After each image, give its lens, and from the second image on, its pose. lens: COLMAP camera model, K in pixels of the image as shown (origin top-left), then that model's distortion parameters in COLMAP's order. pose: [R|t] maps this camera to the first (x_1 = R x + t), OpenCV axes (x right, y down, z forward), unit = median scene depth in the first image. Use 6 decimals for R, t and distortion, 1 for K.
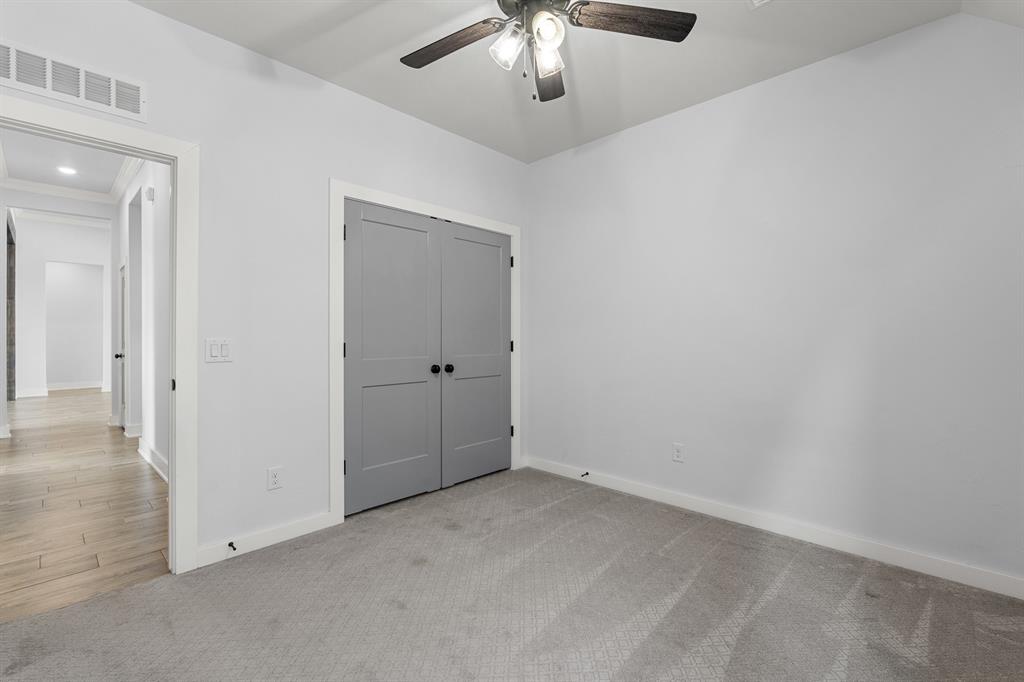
lens RADIAL K [[449.0, 0, 509.7], [0, 449.0, 338.0], [0, 0, 1]] dist [-0.001042, 0.000662]
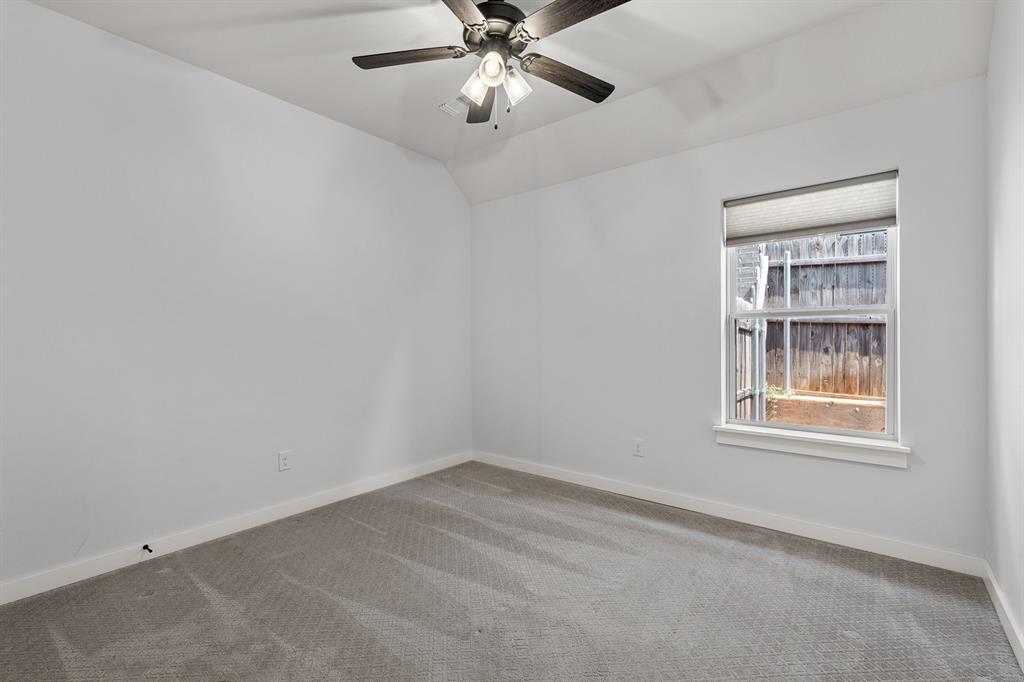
lens RADIAL K [[449.0, 0, 518.7], [0, 449.0, 338.8], [0, 0, 1]] dist [-0.001042, 0.000662]
pose [[-0.112707, 0.001353, 0.993627, -0.838441], [0.000234, 0.999999, -0.001335, -0.002706], [-0.993628, 0.000082, -0.112707, 0.819234]]
